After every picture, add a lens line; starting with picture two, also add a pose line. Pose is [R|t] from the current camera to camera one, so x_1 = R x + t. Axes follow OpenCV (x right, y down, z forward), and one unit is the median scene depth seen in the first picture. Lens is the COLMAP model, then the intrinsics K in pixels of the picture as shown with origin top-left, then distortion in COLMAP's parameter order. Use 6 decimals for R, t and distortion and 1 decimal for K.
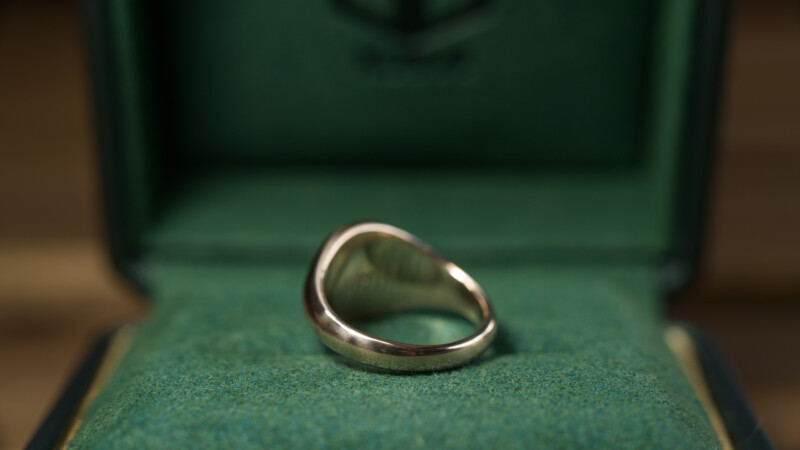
lens RADIAL K [[2156.7, 0, 400.0], [0, 2156.7, 225.0], [0, 0, 1]] dist [-0.044552, -1.022352]
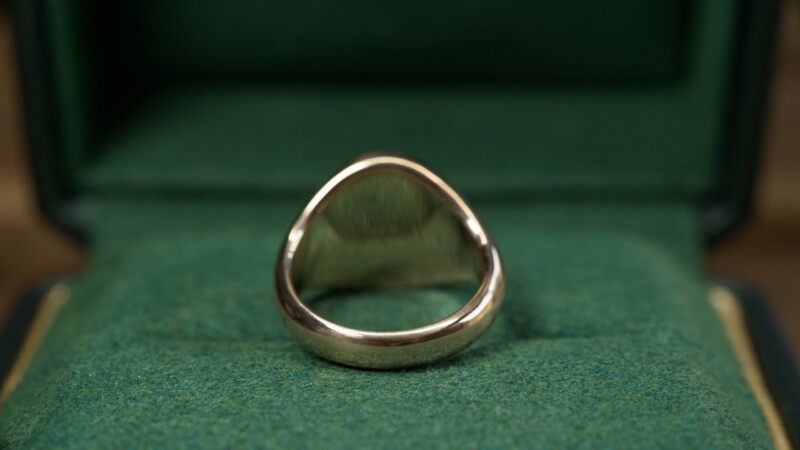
lens RADIAL K [[2156.7, 0, 400.0], [0, 2156.7, 225.0], [0, 0, 1]] dist [-0.044552, -1.022352]
pose [[0.999991, 0.001013, -0.004062, 0.009358], [-0.000609, 0.995170, 0.098167, -0.065748], [0.004142, -0.098164, 0.995162, 0.205886]]
